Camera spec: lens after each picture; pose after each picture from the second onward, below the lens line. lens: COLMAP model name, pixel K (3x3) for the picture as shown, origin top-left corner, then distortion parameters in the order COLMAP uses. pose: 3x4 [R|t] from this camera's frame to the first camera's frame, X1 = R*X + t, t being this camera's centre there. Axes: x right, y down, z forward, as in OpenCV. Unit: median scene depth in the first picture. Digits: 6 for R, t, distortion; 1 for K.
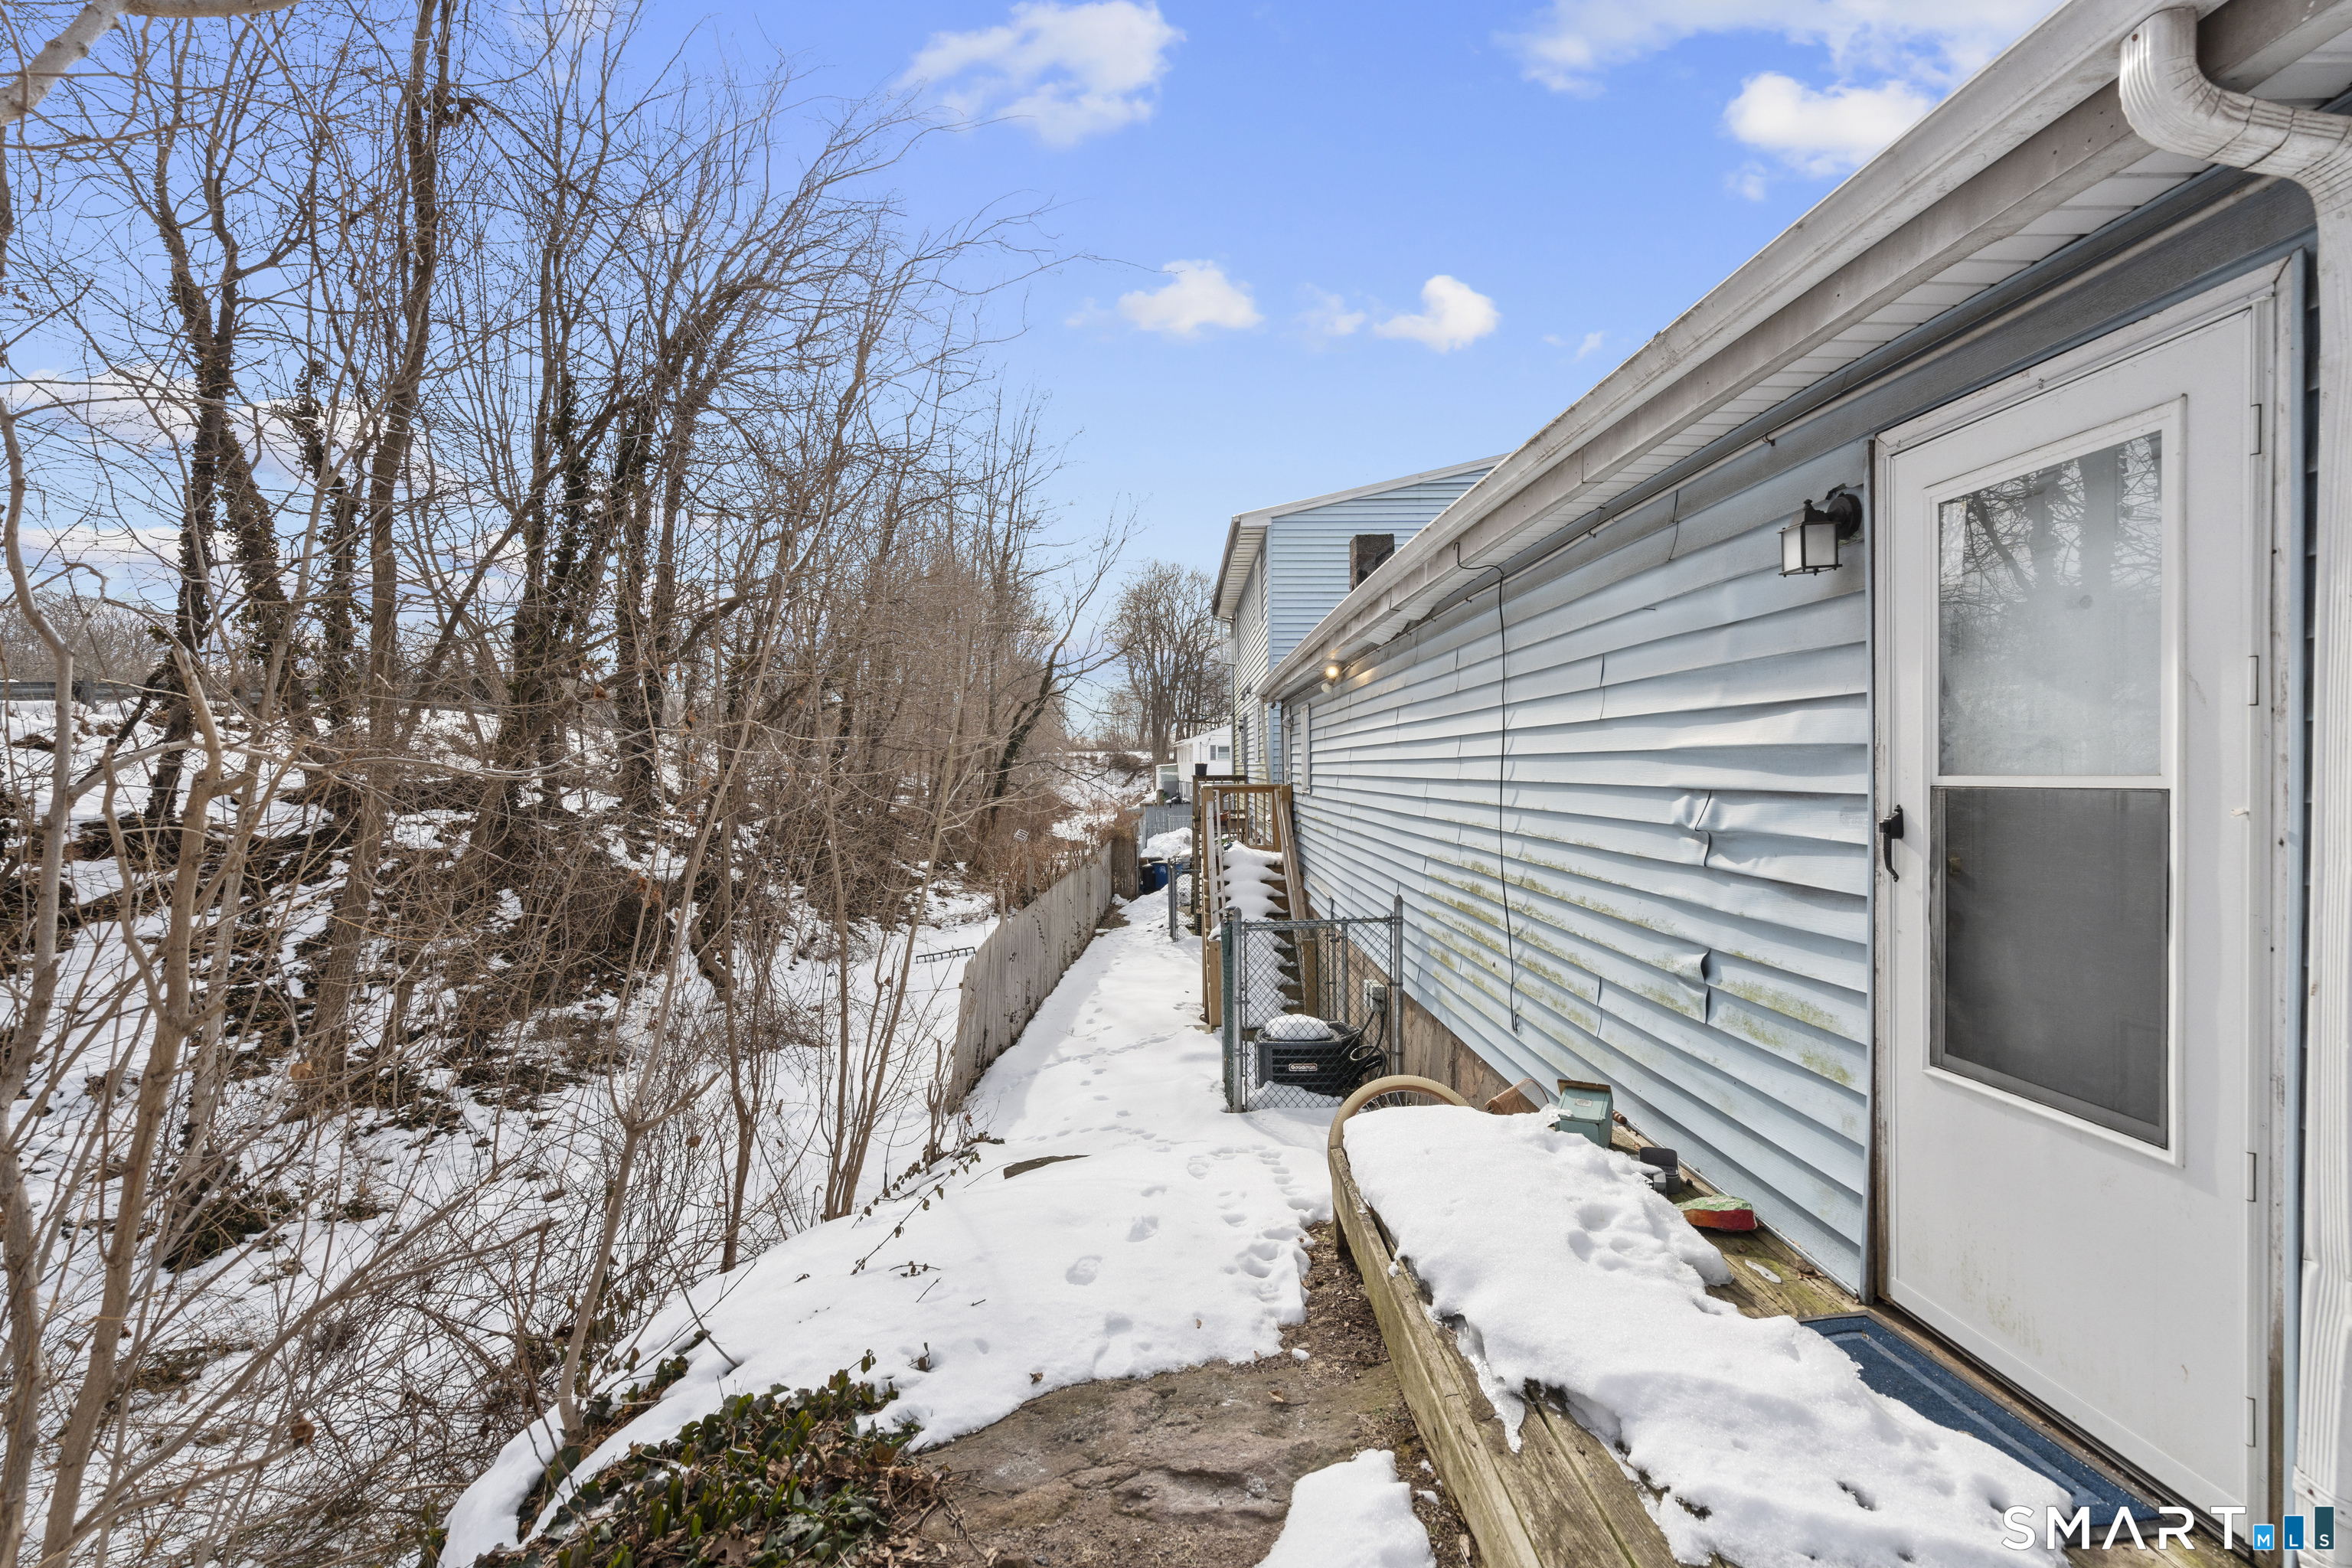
lens RADIAL K [[1078.5, 0, 1177.2], [0, 1078.5, 777.1], [0, 0, 1]] dist [-0.000265, 0.001193]
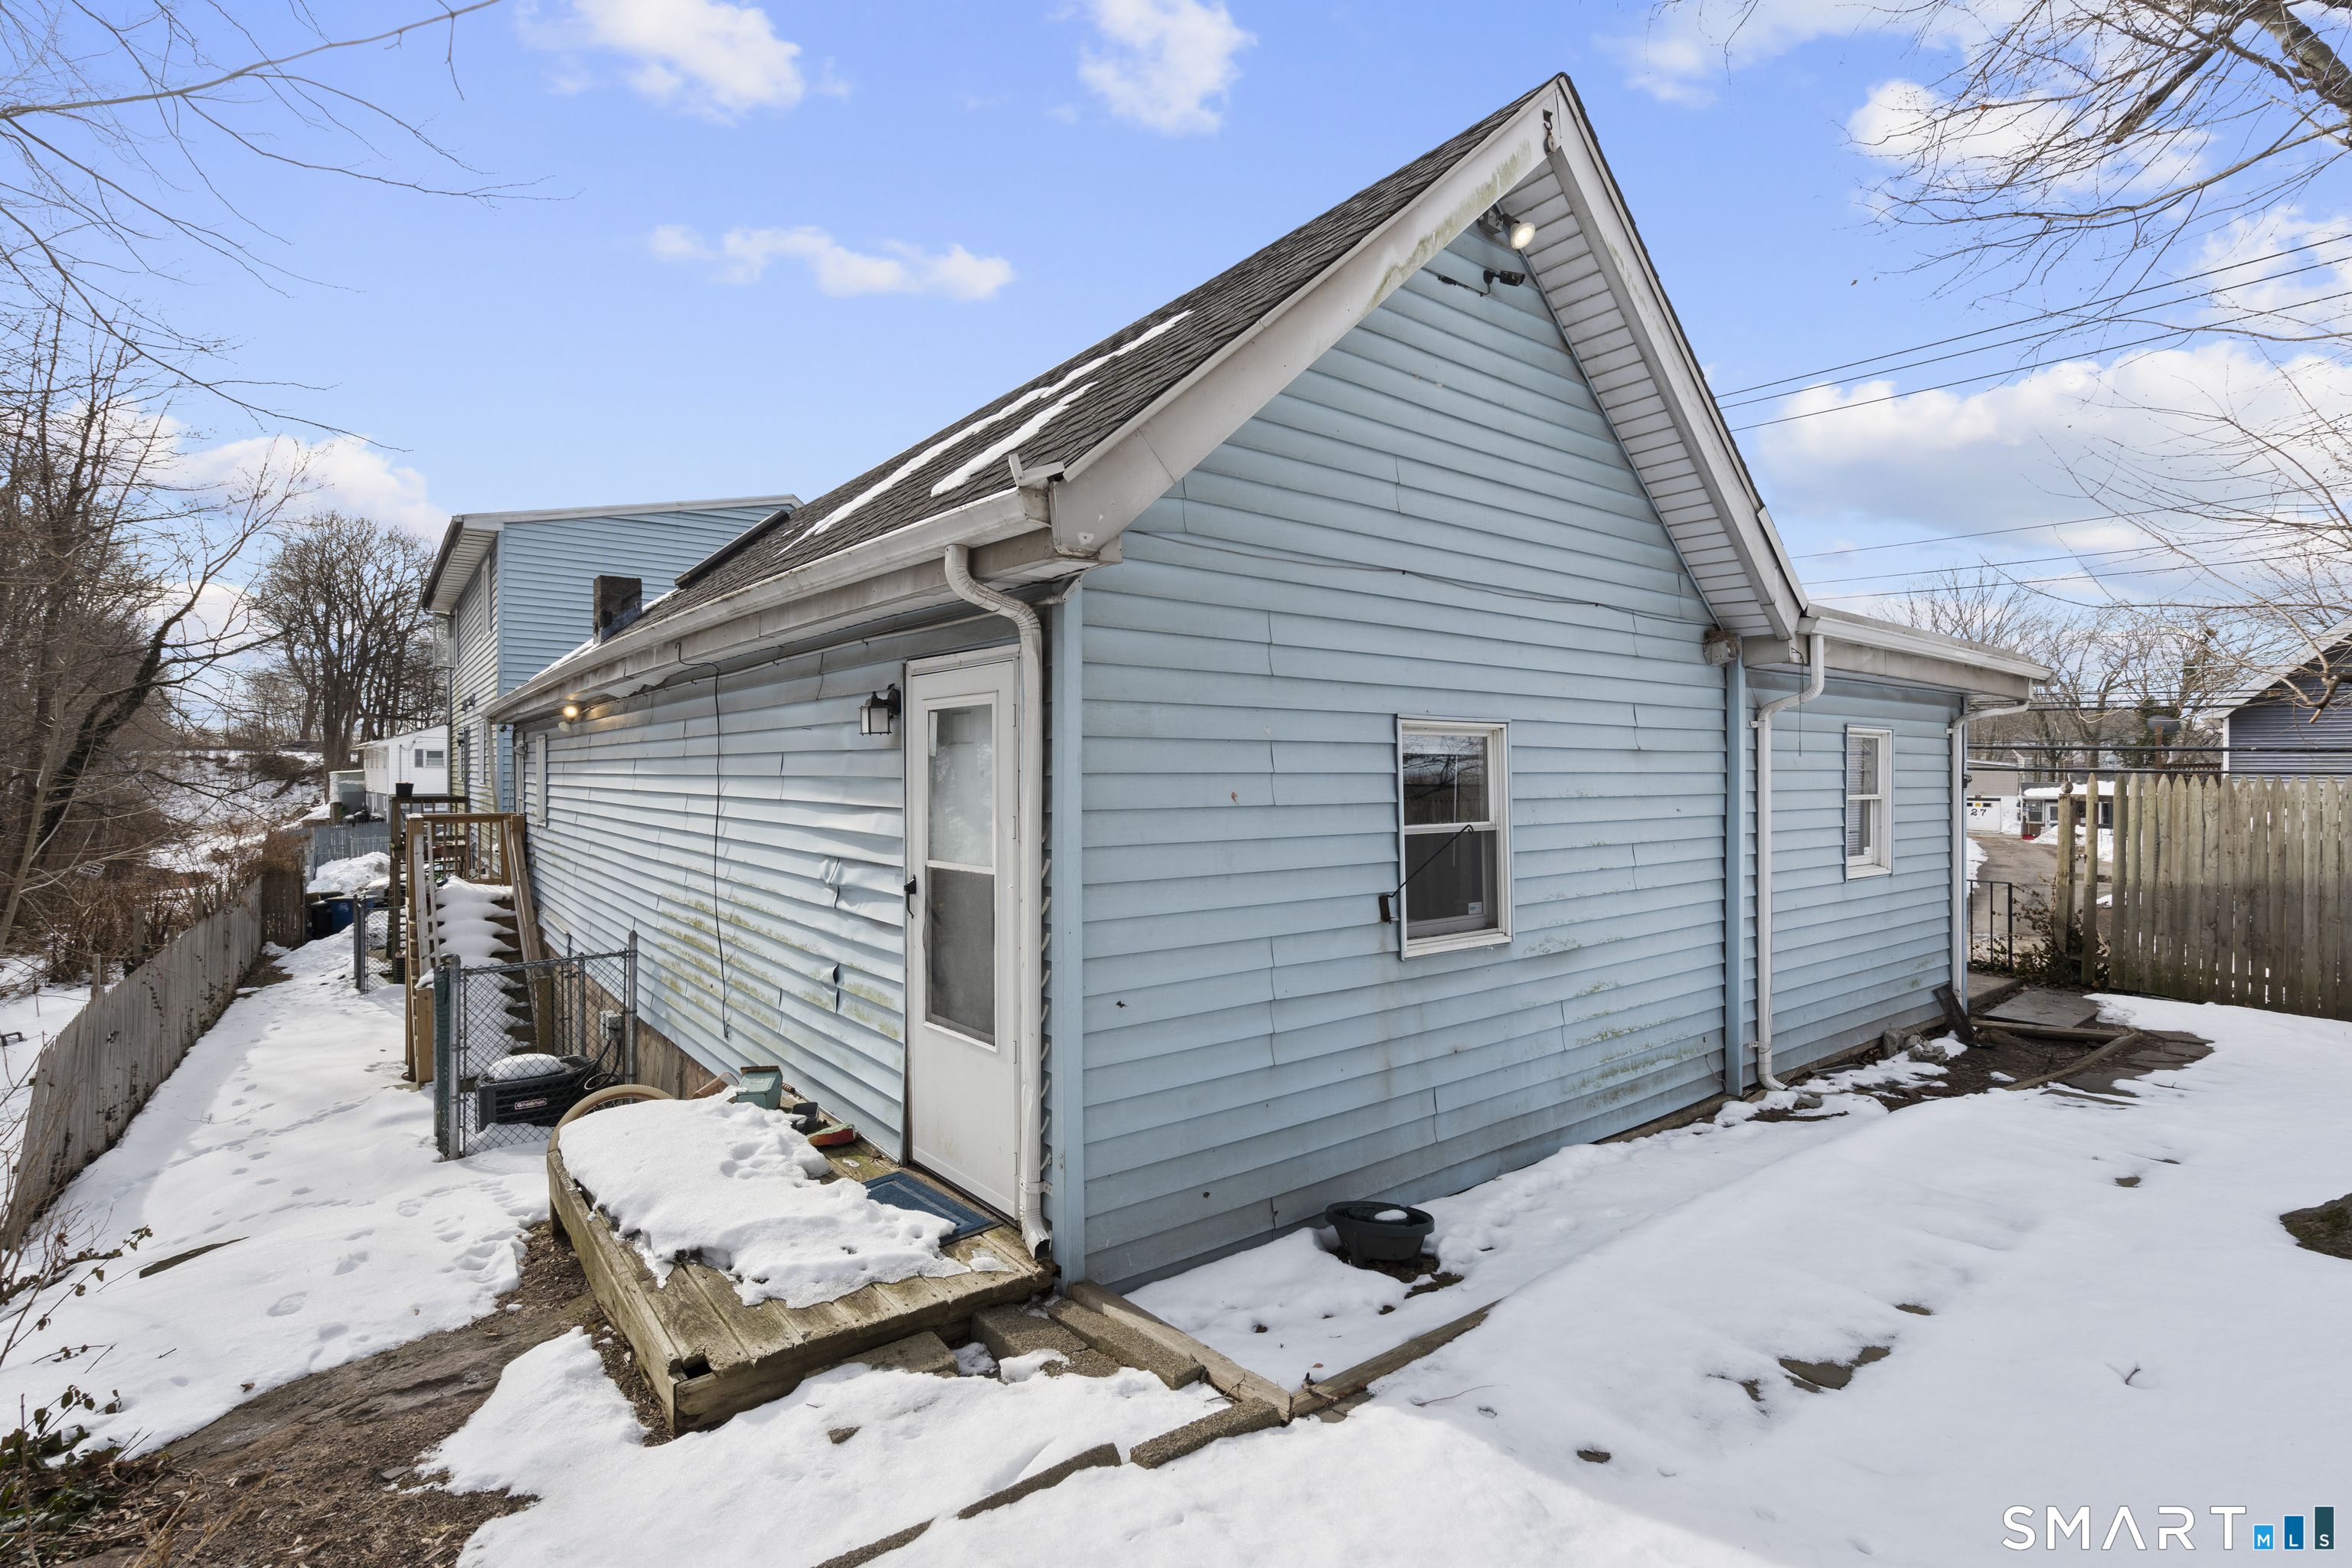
lens RADIAL K [[1078.5, 0, 1188.0], [0, 1078.5, 775.5], [0, 0, 1]] dist [-0.000265, 0.001193]
pose [[0.794148, 0.010163, 0.607639, -0.031221], [-0.004082, 0.999927, -0.011389, -0.078069], [-0.607710, 0.006564, 0.794132, -0.445101]]
